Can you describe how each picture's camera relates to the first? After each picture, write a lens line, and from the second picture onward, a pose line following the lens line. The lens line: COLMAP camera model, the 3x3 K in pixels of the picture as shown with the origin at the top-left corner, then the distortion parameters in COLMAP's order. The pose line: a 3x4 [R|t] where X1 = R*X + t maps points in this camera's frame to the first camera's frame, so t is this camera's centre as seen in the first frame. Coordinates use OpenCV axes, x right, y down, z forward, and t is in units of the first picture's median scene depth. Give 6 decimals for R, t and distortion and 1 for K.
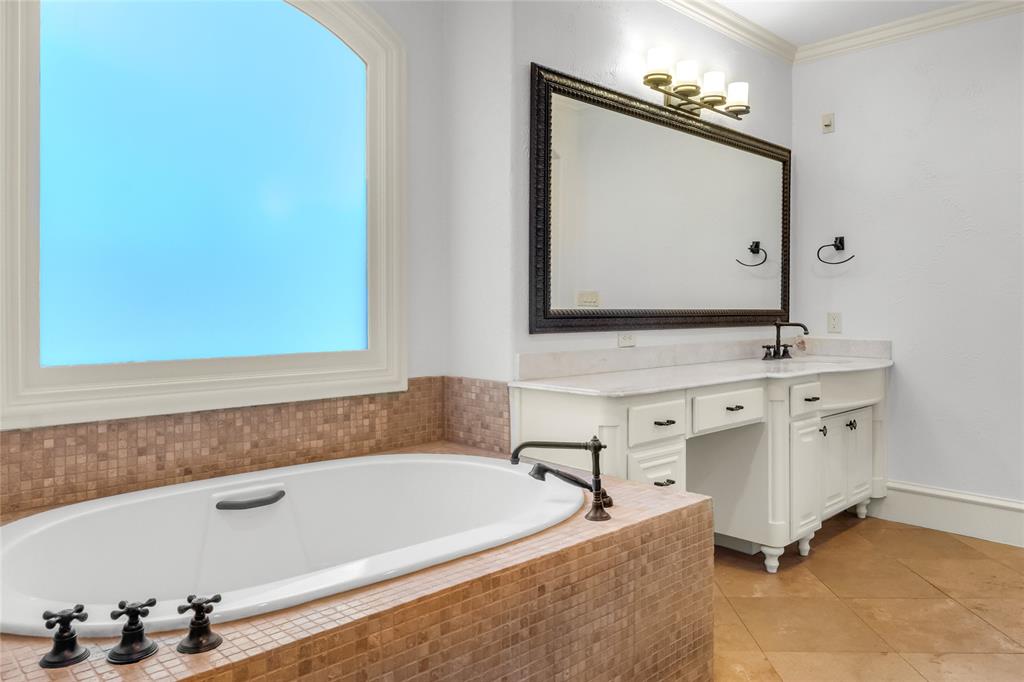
lens RADIAL K [[710.0, 0, 508.6], [0, 710.0, 326.3], [0, 0, 1]] dist [0.023928, -0.000836]
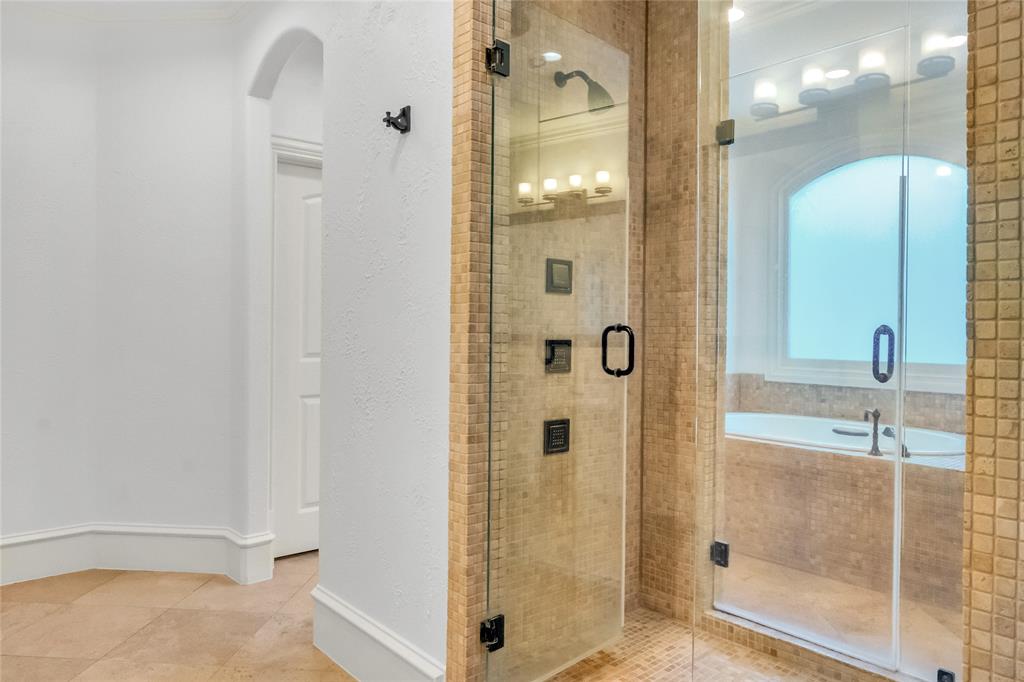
lens RADIAL K [[710.0, 0, 508.6], [0, 710.0, 326.3], [0, 0, 1]] dist [0.023928, -0.000836]
pose [[-0.037996, -0.001475, -0.999277, 1.938390], [-0.035184, 0.999381, -0.000138, -0.019346], [0.998658, 0.035154, -0.038024, 0.146085]]
